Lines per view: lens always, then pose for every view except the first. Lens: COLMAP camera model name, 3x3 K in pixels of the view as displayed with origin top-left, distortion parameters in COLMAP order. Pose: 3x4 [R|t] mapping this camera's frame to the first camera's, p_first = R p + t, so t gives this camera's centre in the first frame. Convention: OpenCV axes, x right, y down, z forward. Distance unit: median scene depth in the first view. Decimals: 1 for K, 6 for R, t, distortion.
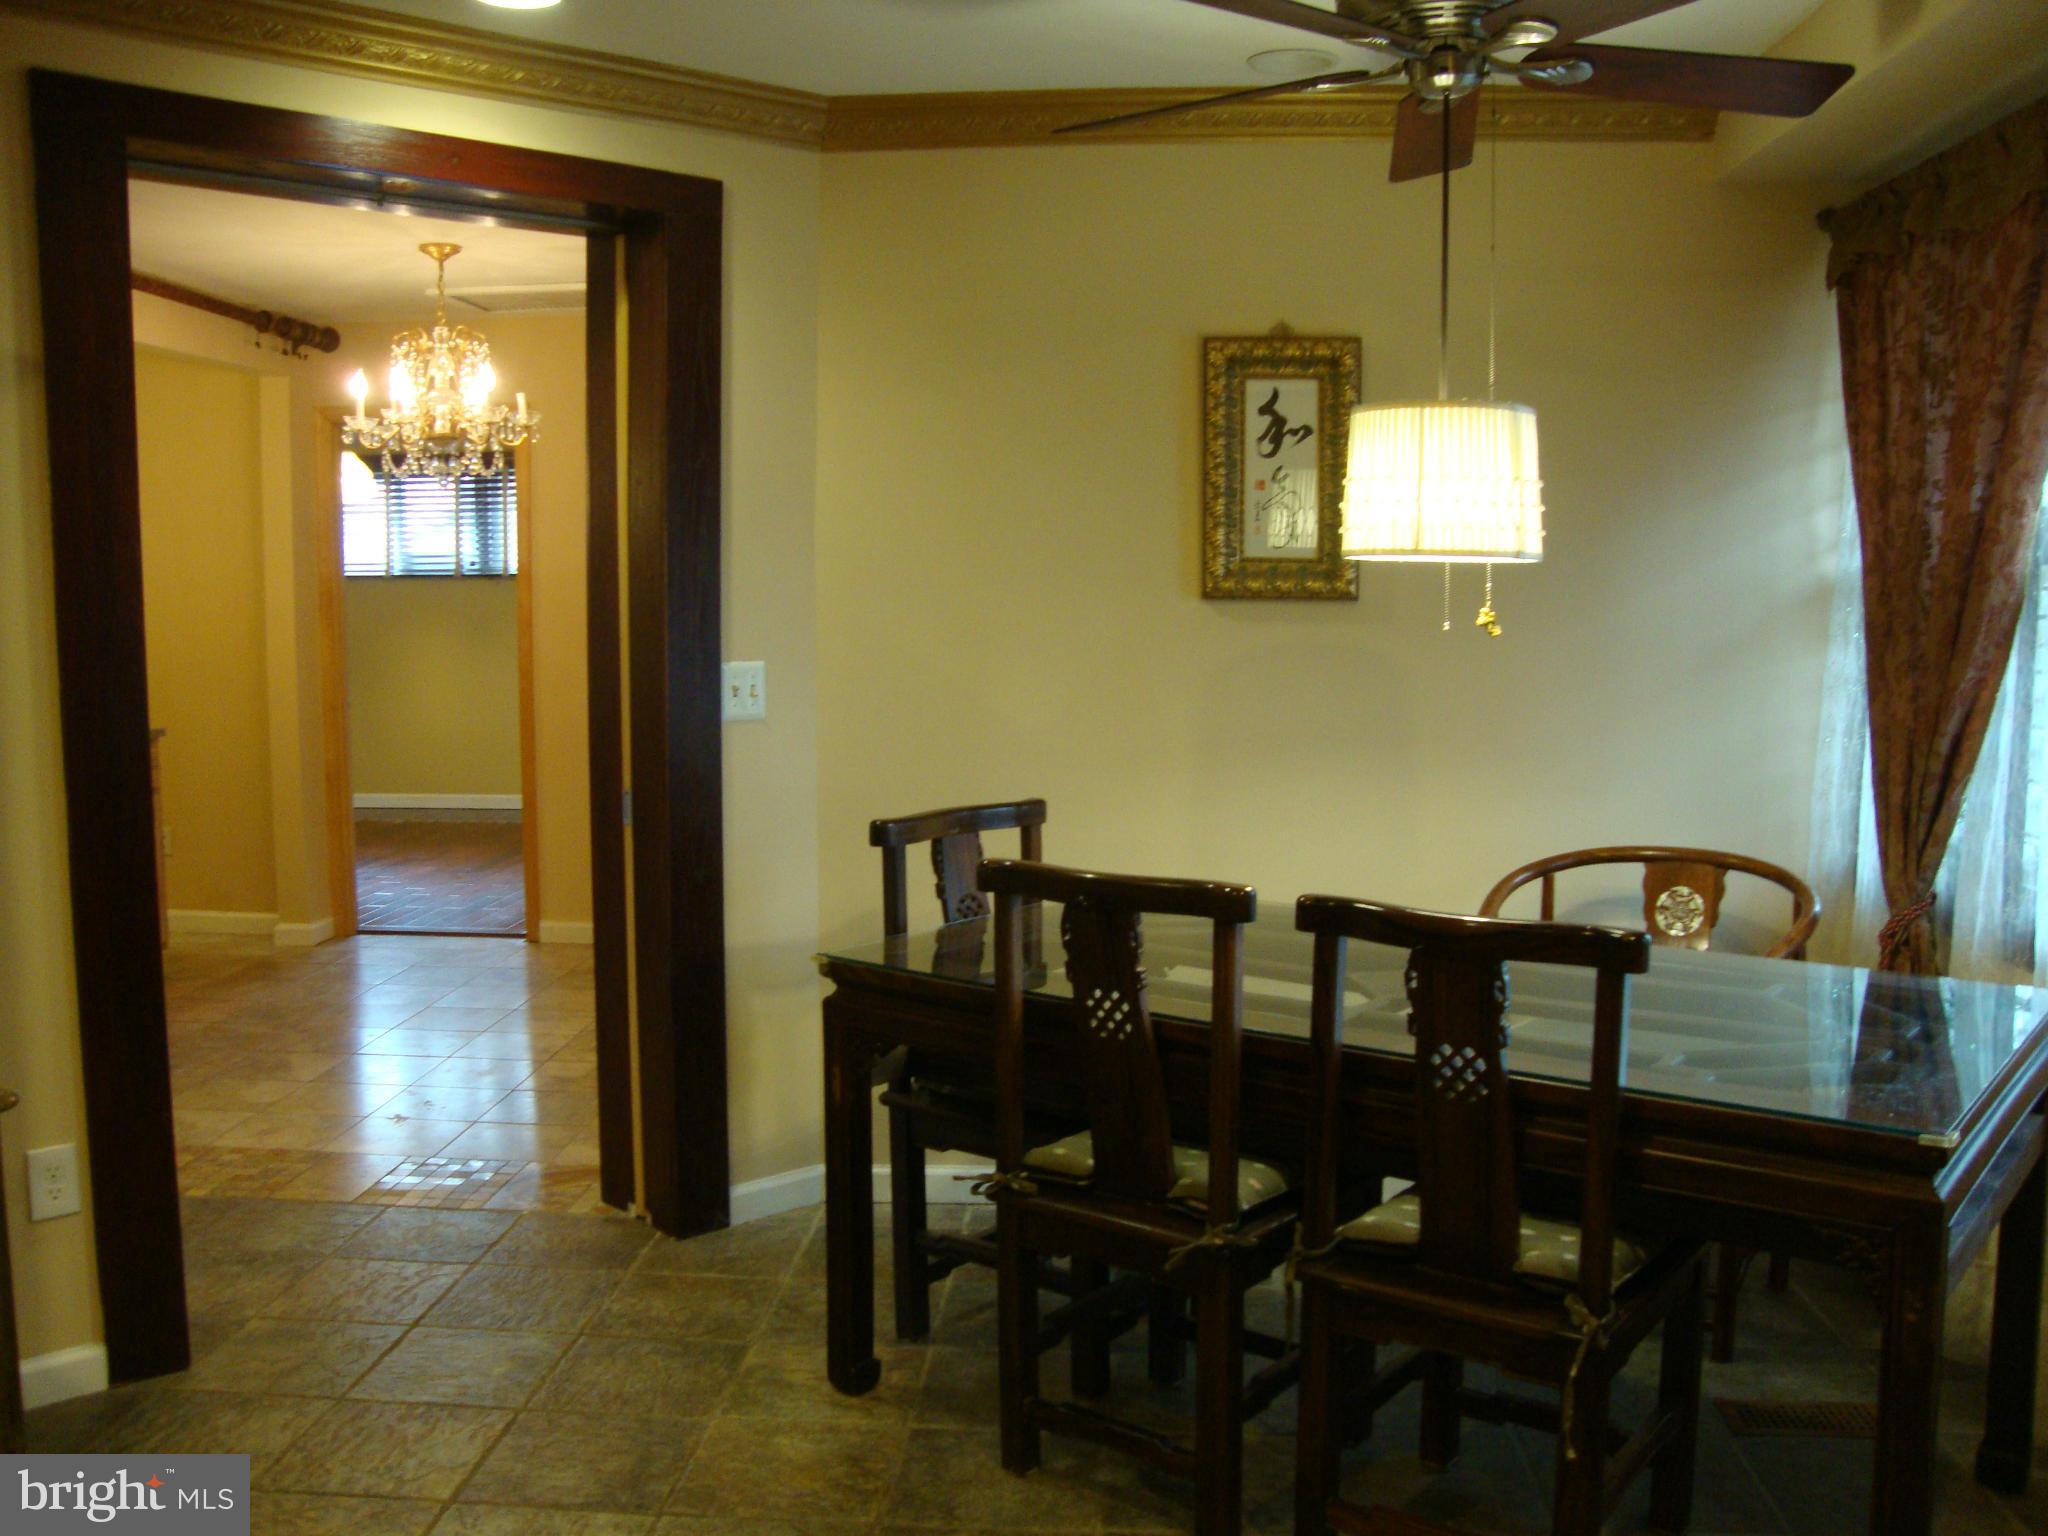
lens RADIAL K [[1828.0, 0, 1018.3], [0, 1828.0, 789.8], [0, 0, 1]] dist [-0.211509, 0.221722]
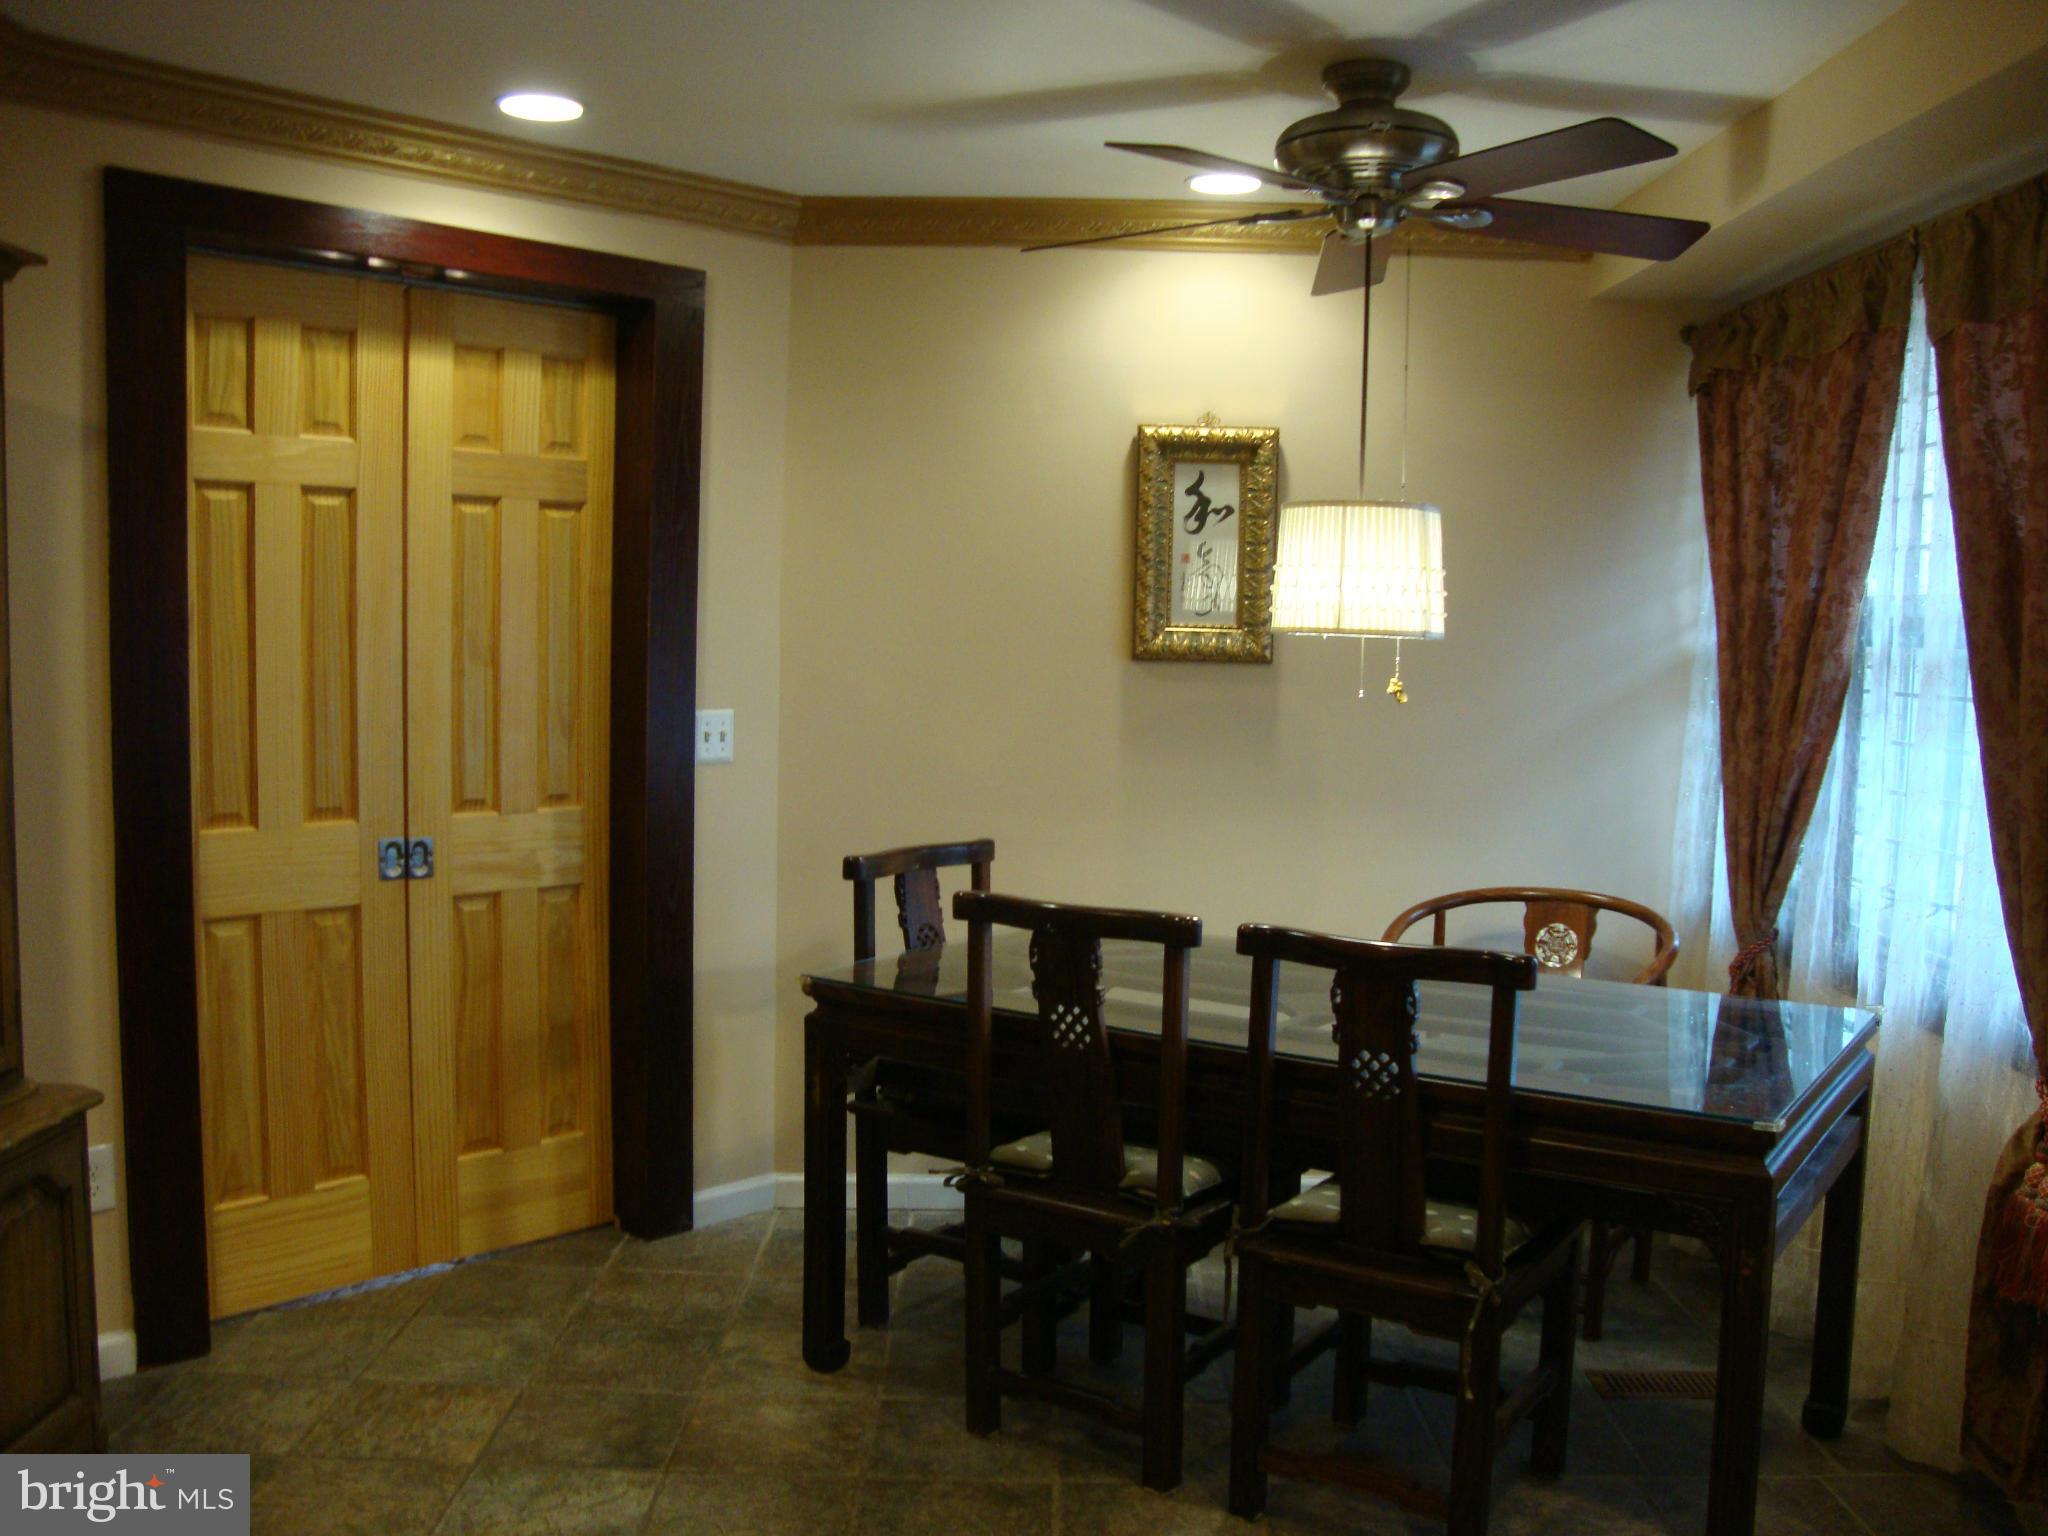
lens RADIAL K [[1817.5, 0, 1026.1], [0, 1817.5, 791.5], [0, 0, 1]] dist [-0.204445, 0.204481]
pose [[0.997413, 0.013793, 0.070550, -0.051114], [-0.012328, 0.999700, -0.021160, -0.001053], [-0.070820, 0.020236, 0.997284, -0.120996]]
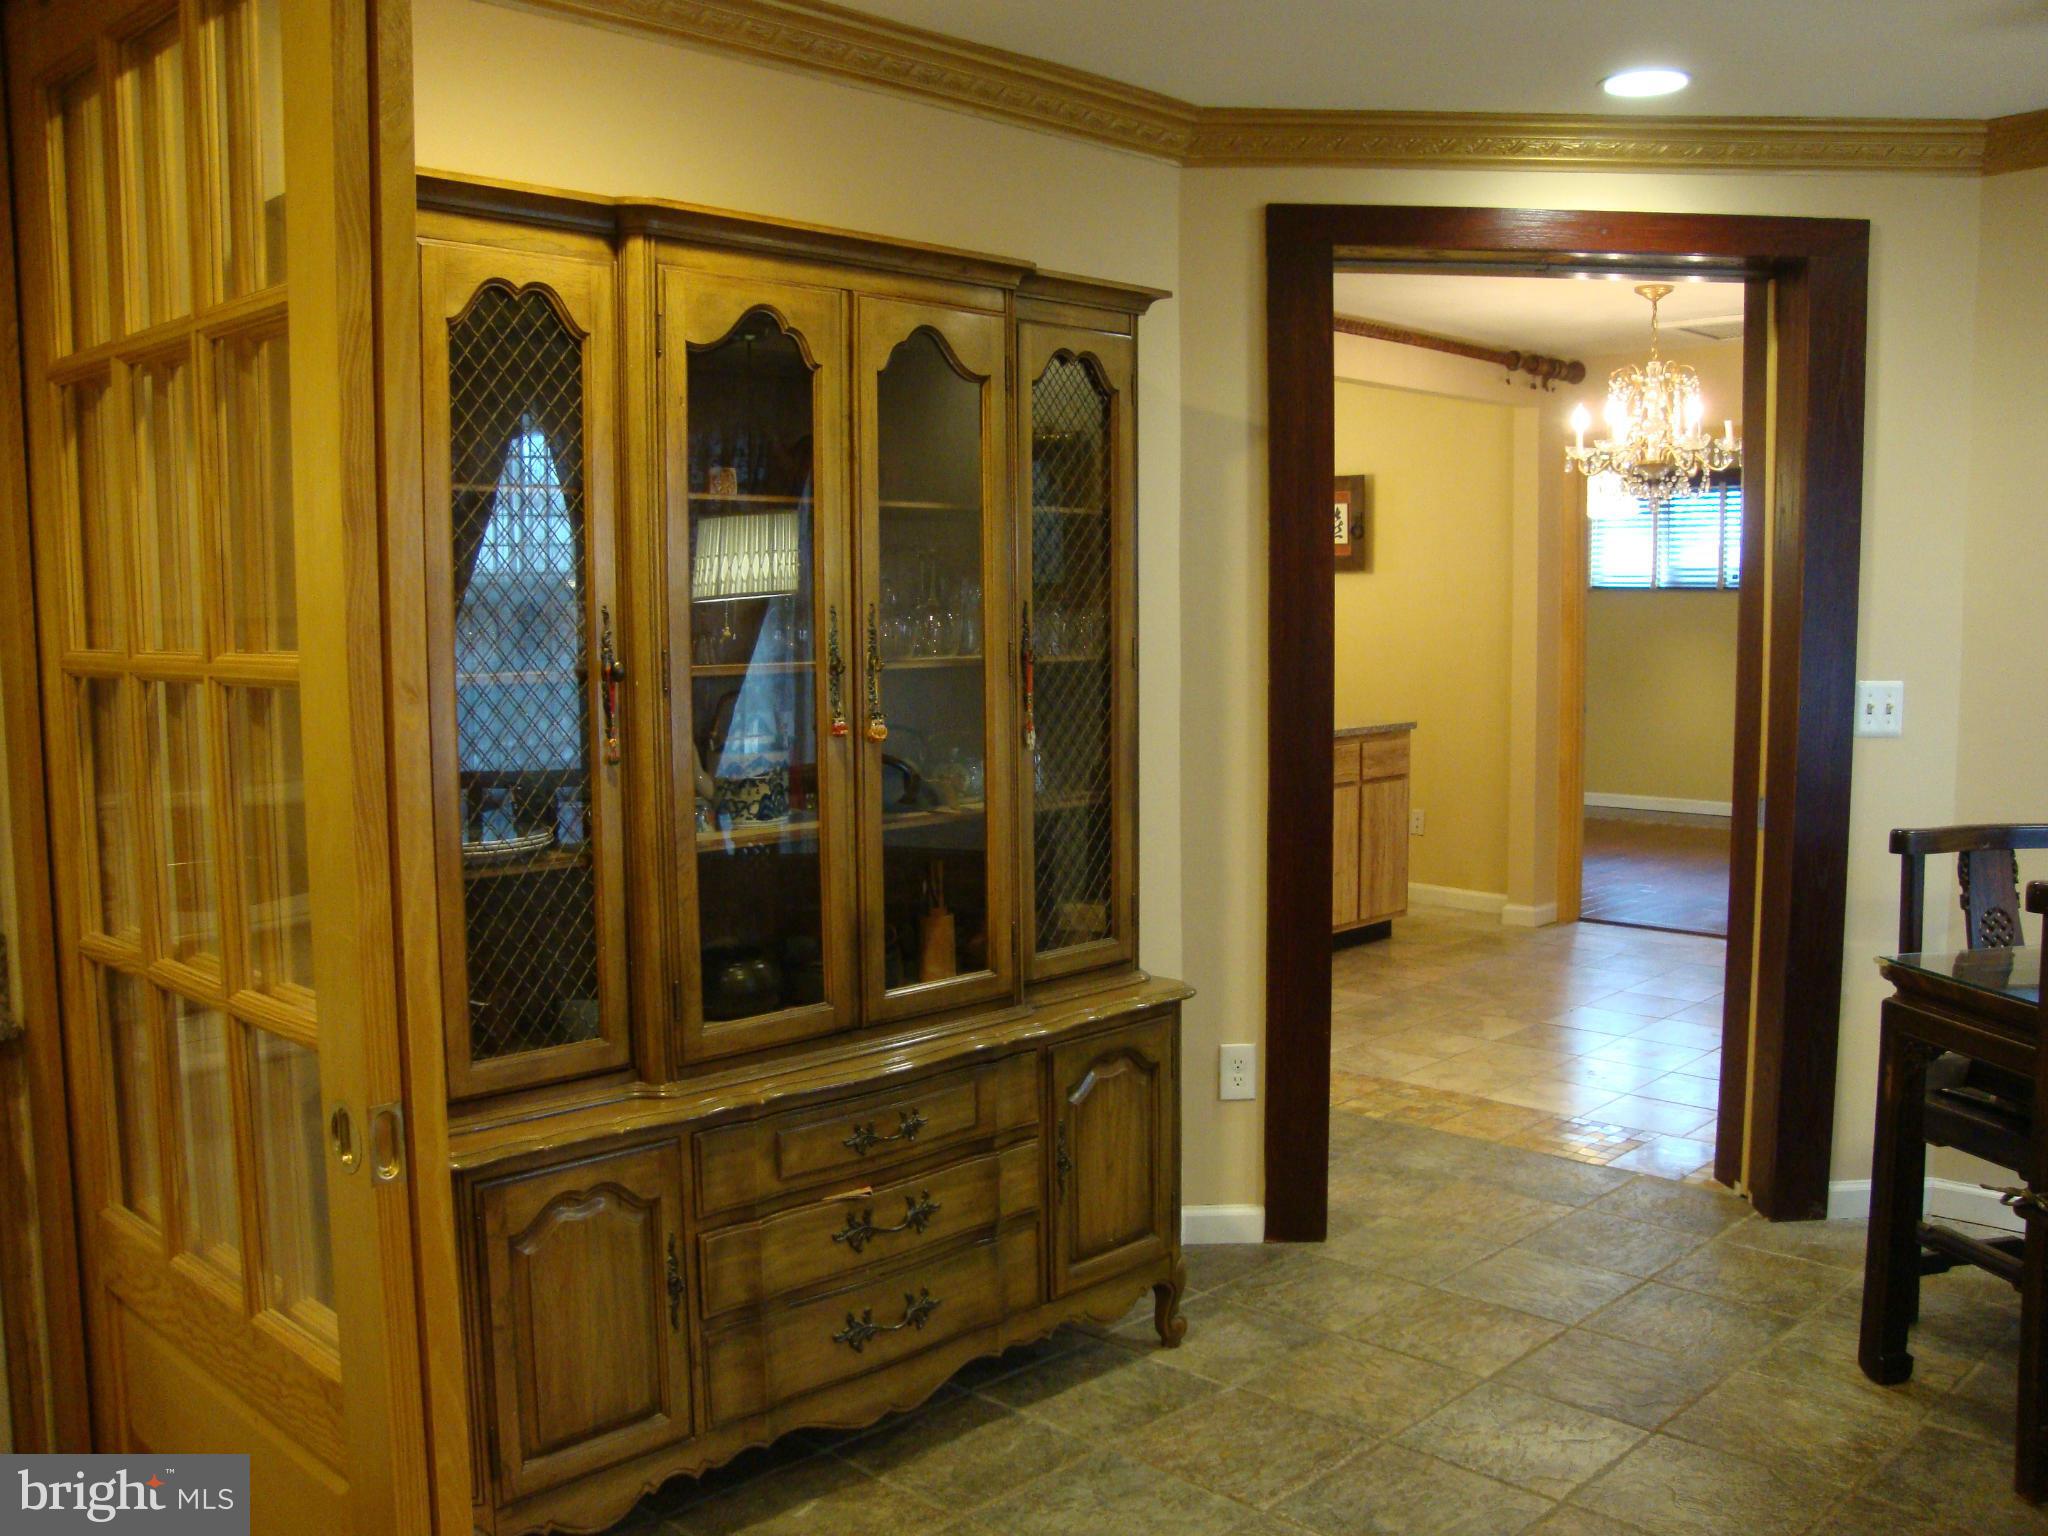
lens RADIAL K [[1817.5, 0, 1026.1], [0, 1817.5, 791.5], [0, 0, 1]] dist [-0.204445, 0.204481]
pose [[0.762182, 0.061556, -0.644430, 0.158631], [-0.063054, 0.997795, 0.020734, 0.003593], [0.644285, 0.024831, 0.764382, -0.106026]]
